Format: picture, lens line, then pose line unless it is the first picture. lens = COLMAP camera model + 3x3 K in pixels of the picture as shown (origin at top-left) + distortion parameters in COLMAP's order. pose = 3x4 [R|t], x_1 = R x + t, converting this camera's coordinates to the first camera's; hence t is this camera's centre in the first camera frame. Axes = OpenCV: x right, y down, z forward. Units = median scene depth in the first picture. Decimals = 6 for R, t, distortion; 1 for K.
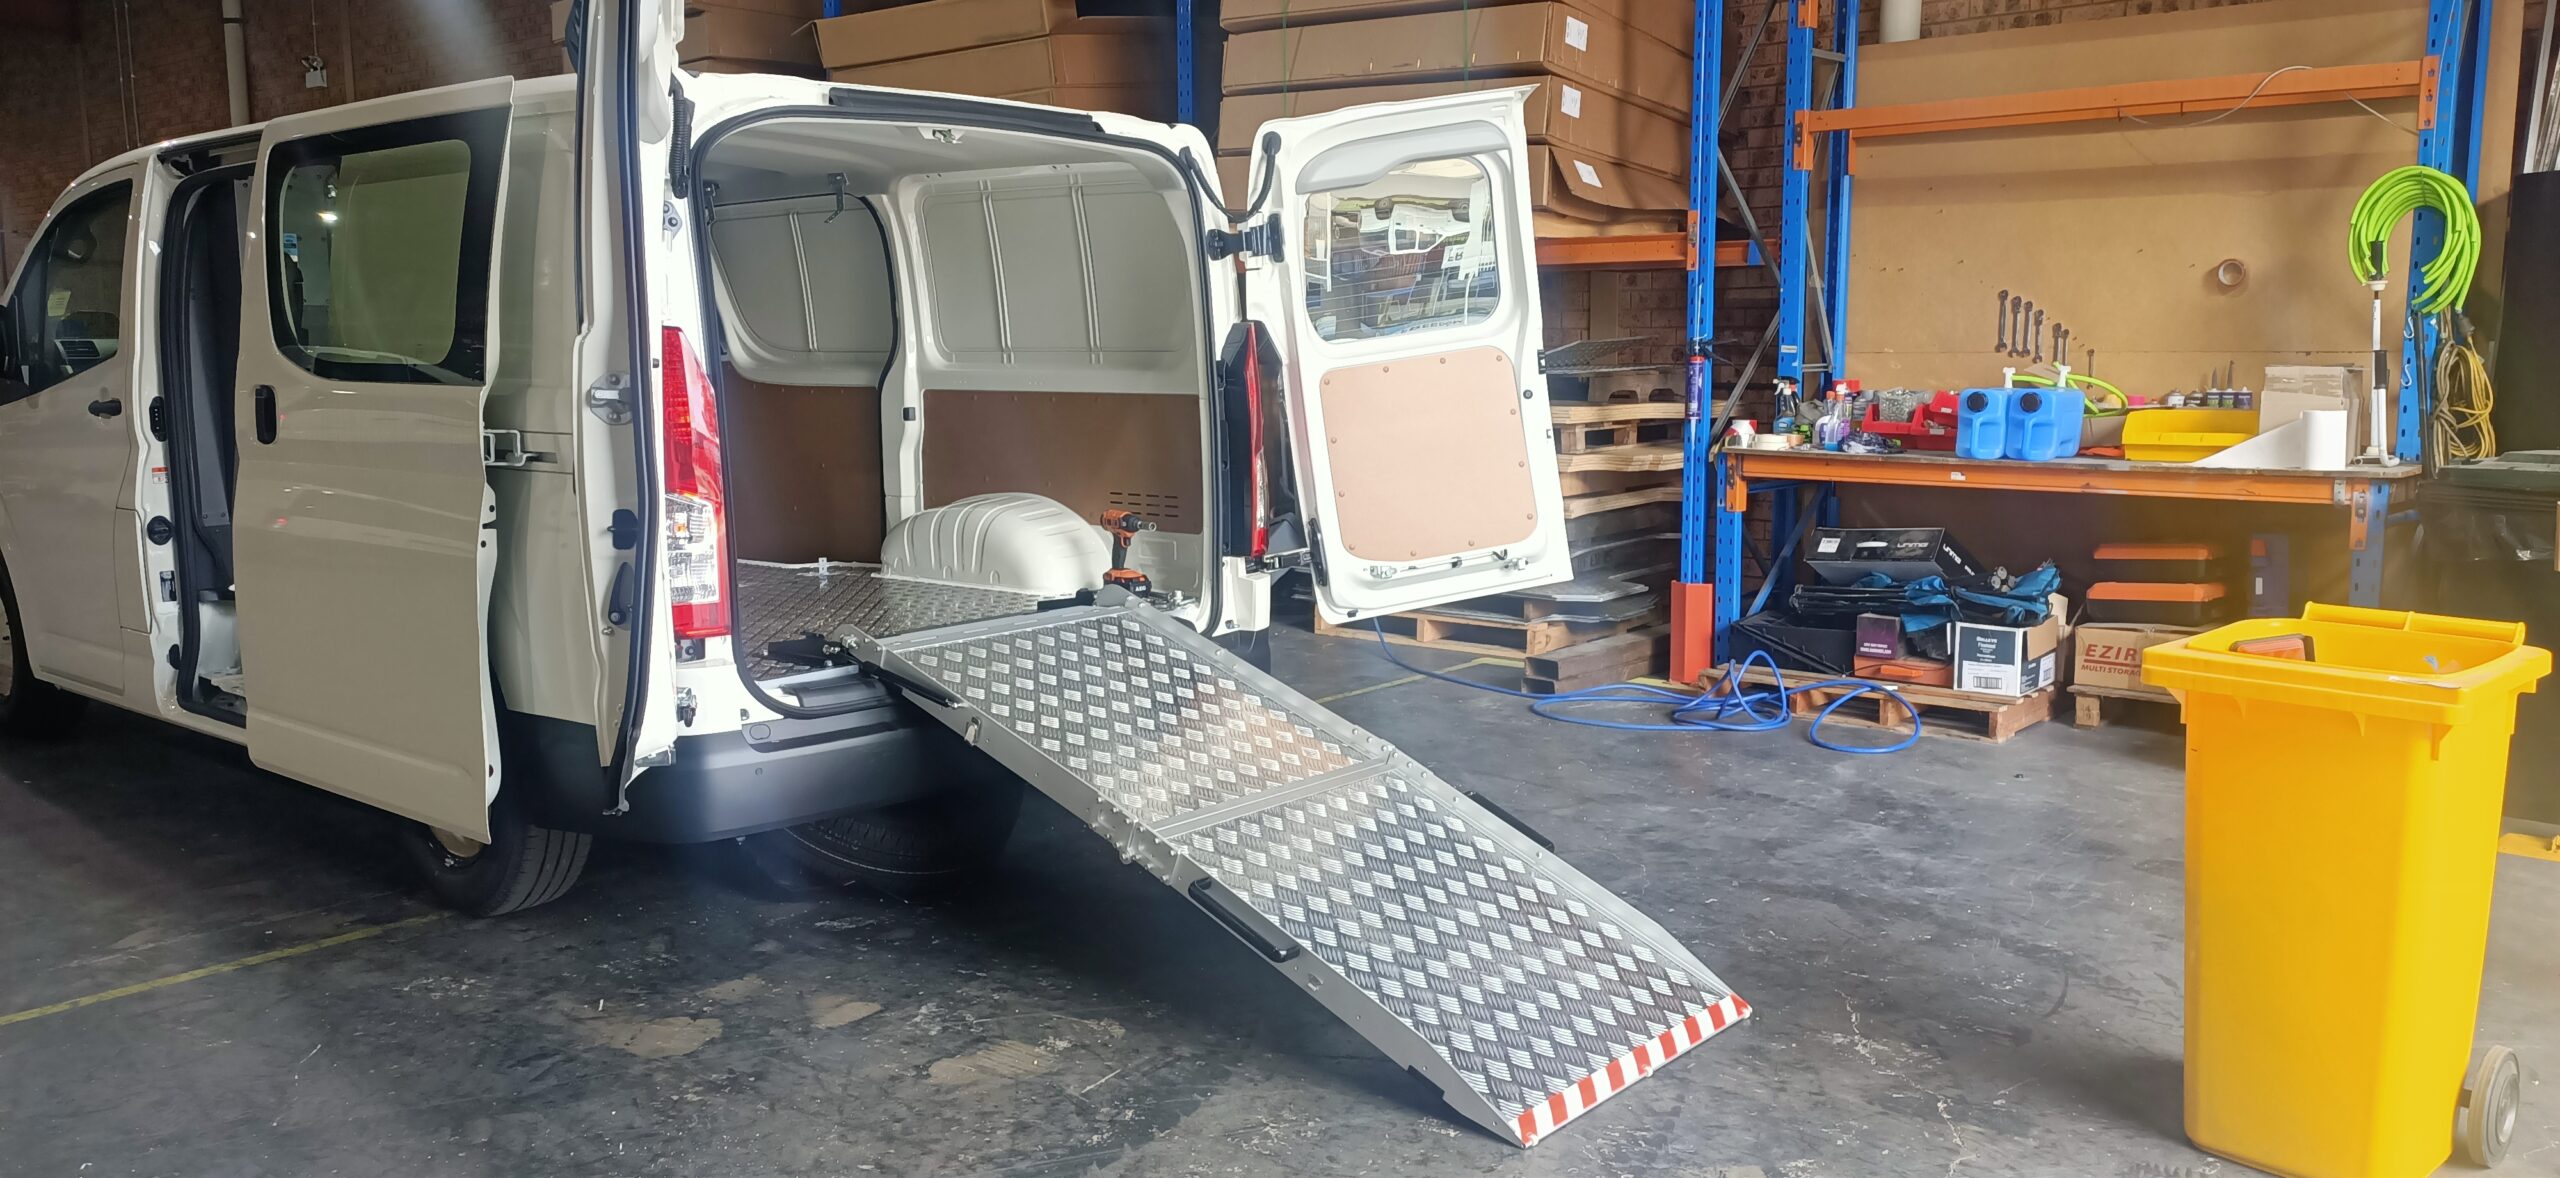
lens RADIAL K [[1904.6, 0, 1280.0], [0, 1904.6, 589.0], [0, 0, 1]] dist [0.077501, -0.094927]
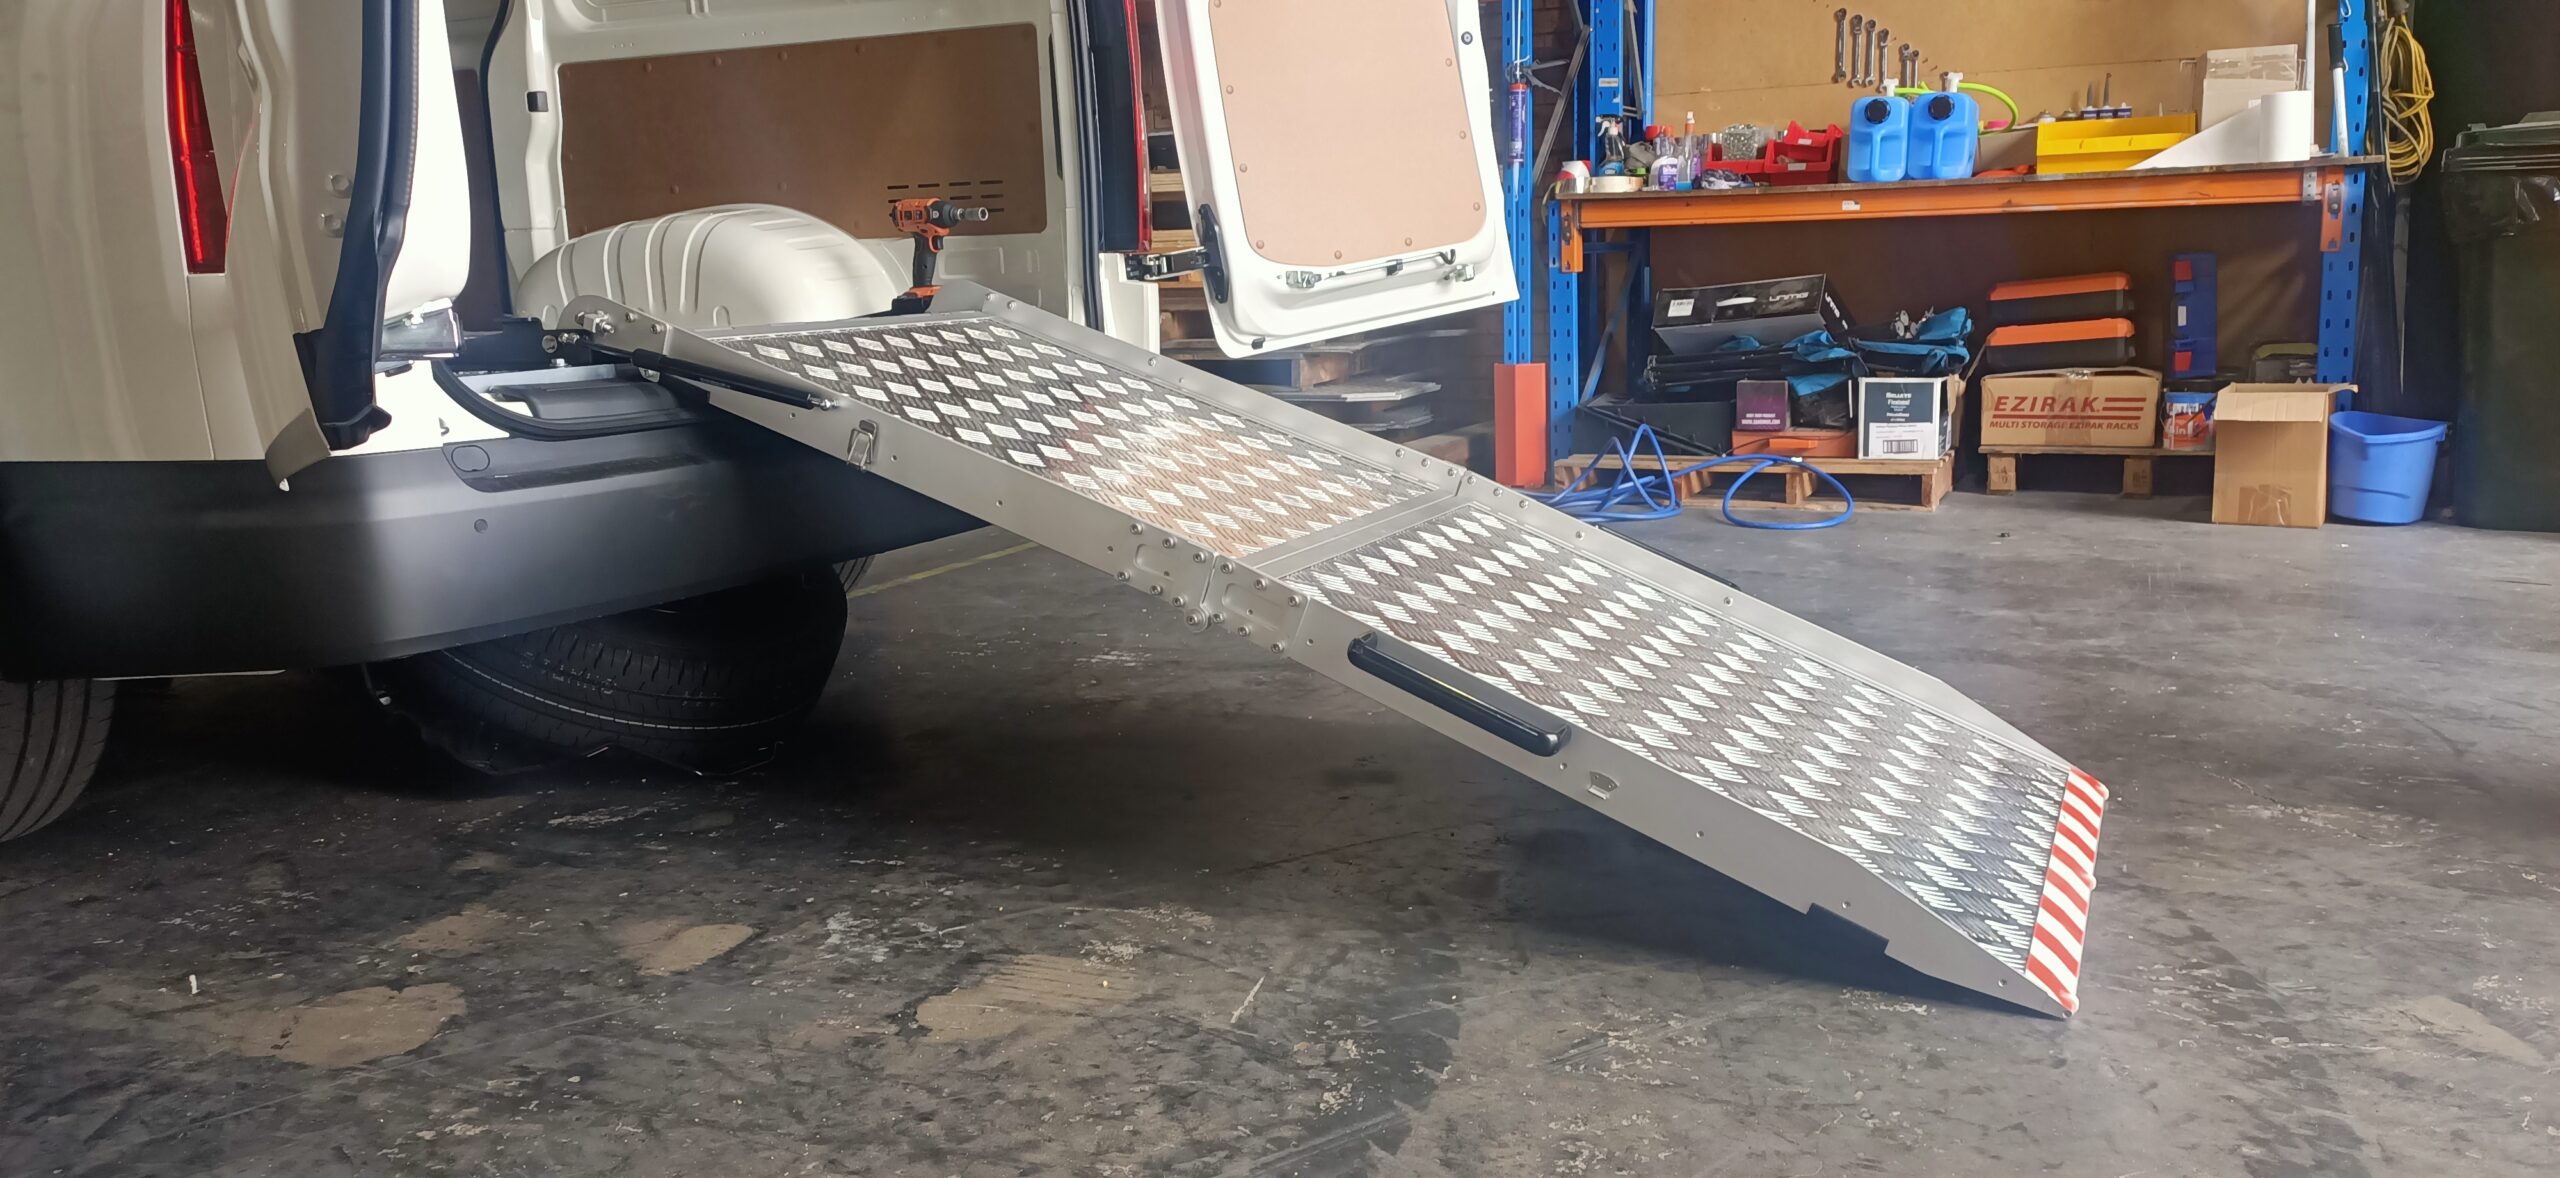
lens RADIAL K [[1904.6, 0, 1280.0], [0, 1904.6, 589.0], [0, 0, 1]] dist [0.077501, -0.094927]
pose [[0.964020, -0.065324, 0.257680, -0.143164], [0.057453, 0.997626, 0.037964, 0.077195], [-0.259548, -0.021793, 0.965484, 0.304987]]
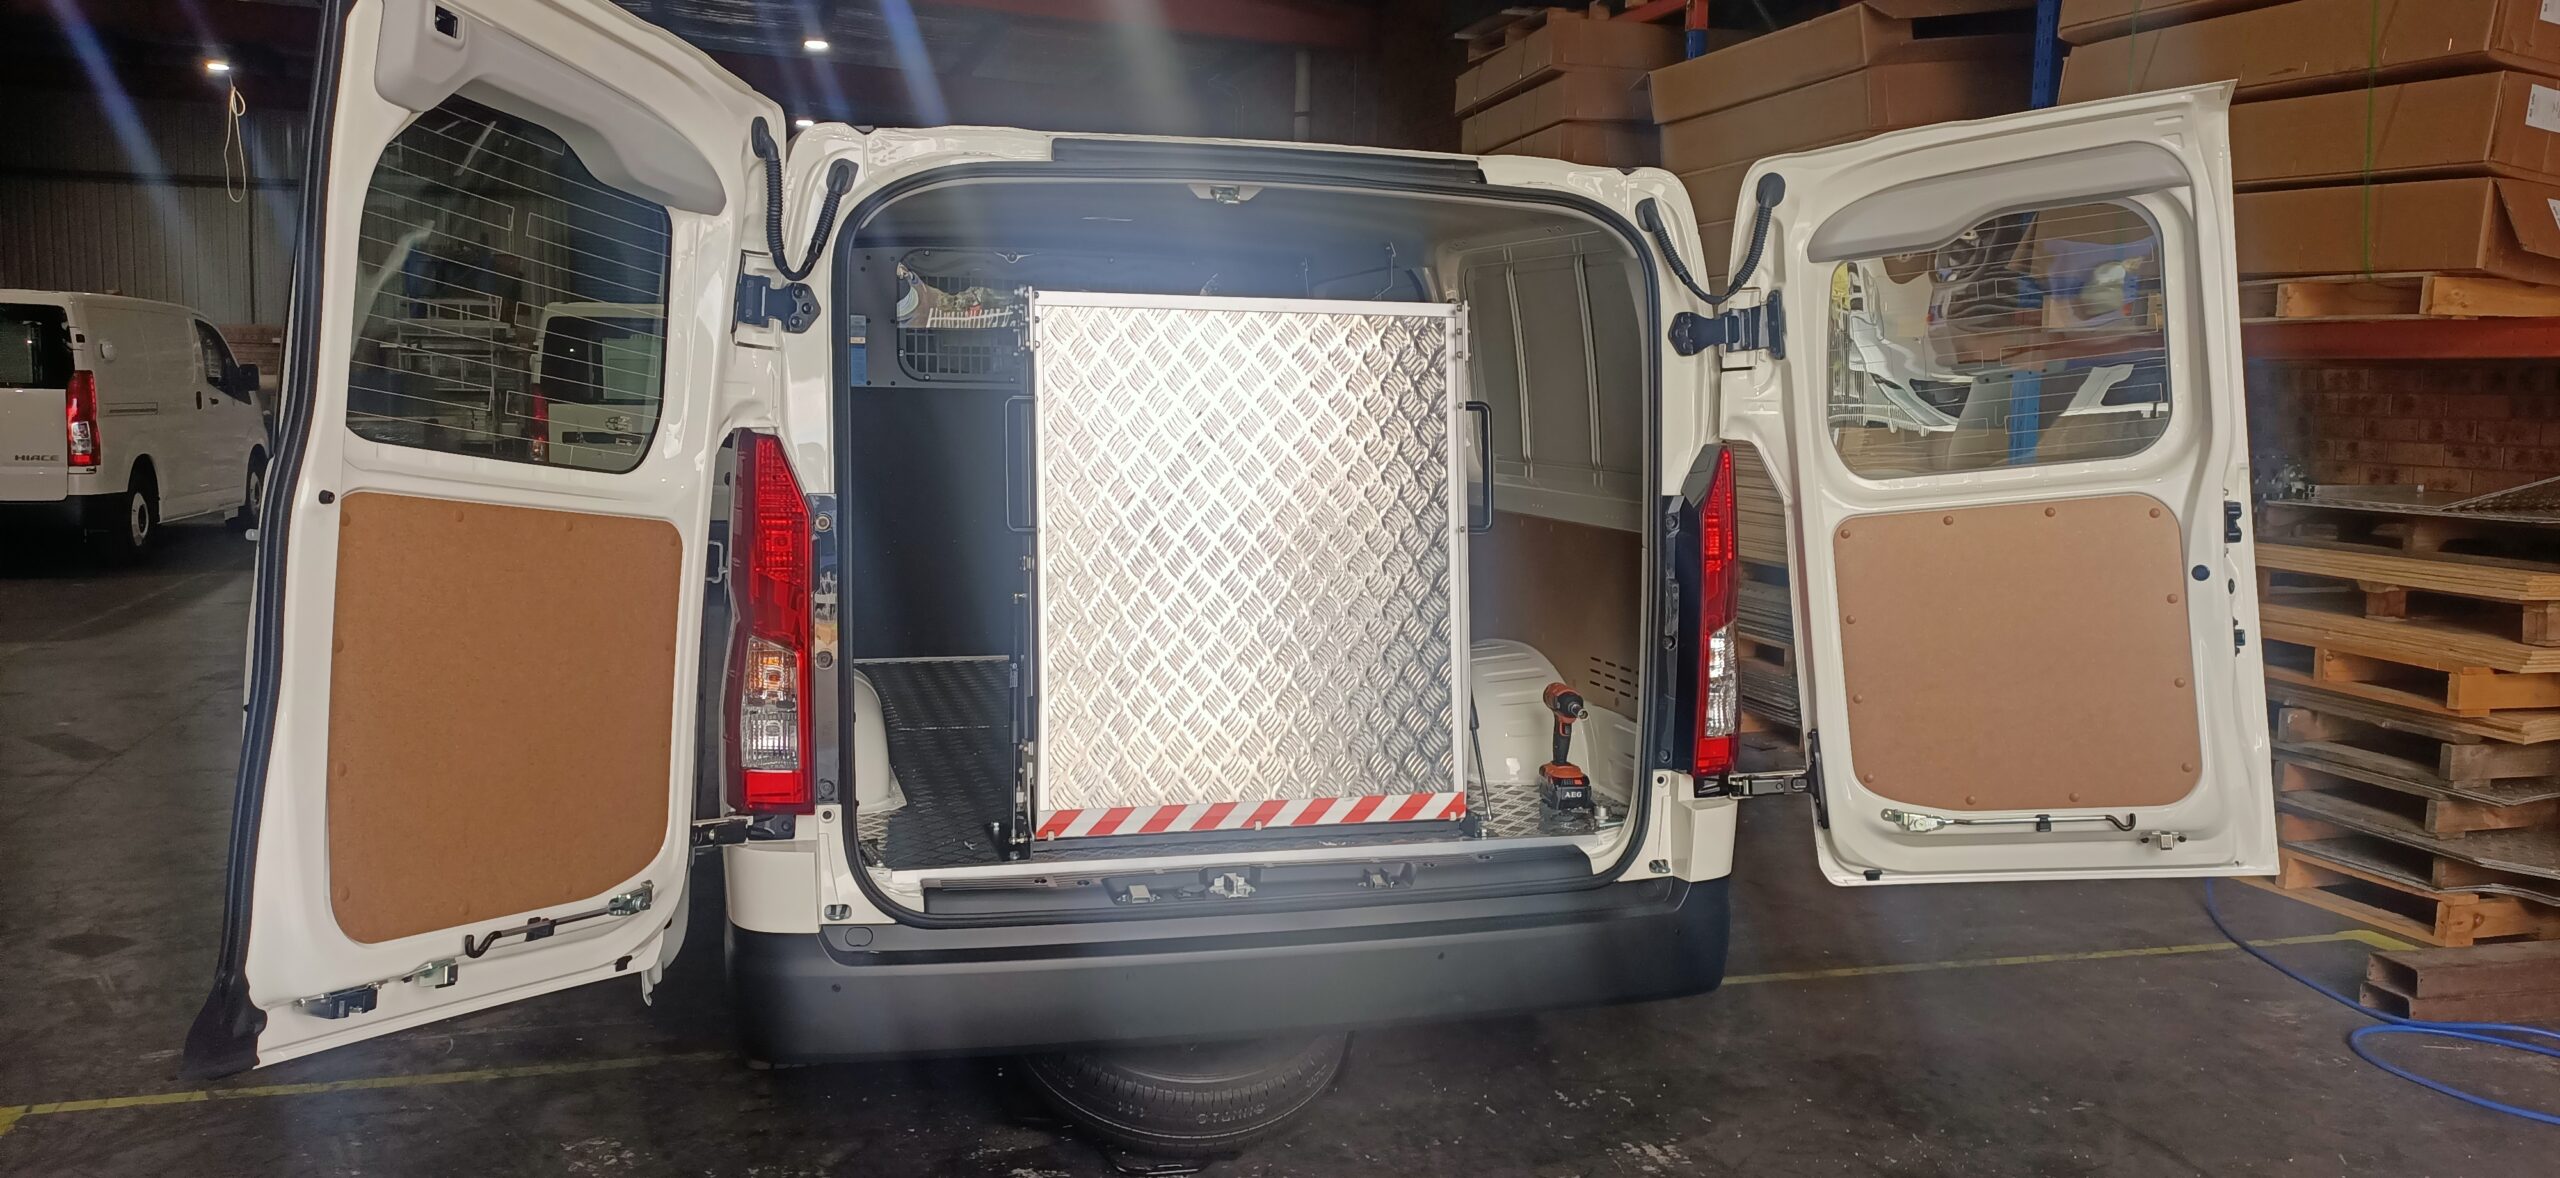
lens RADIAL K [[1904.6, 0, 1280.0], [0, 1904.6, 589.0], [0, 0, 1]] dist [0.077501, -0.094927]
pose [[0.833864, 0.083863, -0.545562, 0.223934], [-0.102095, 0.994770, -0.003132, -0.064094], [0.542445, 0.058311, 0.838065, 0.307127]]
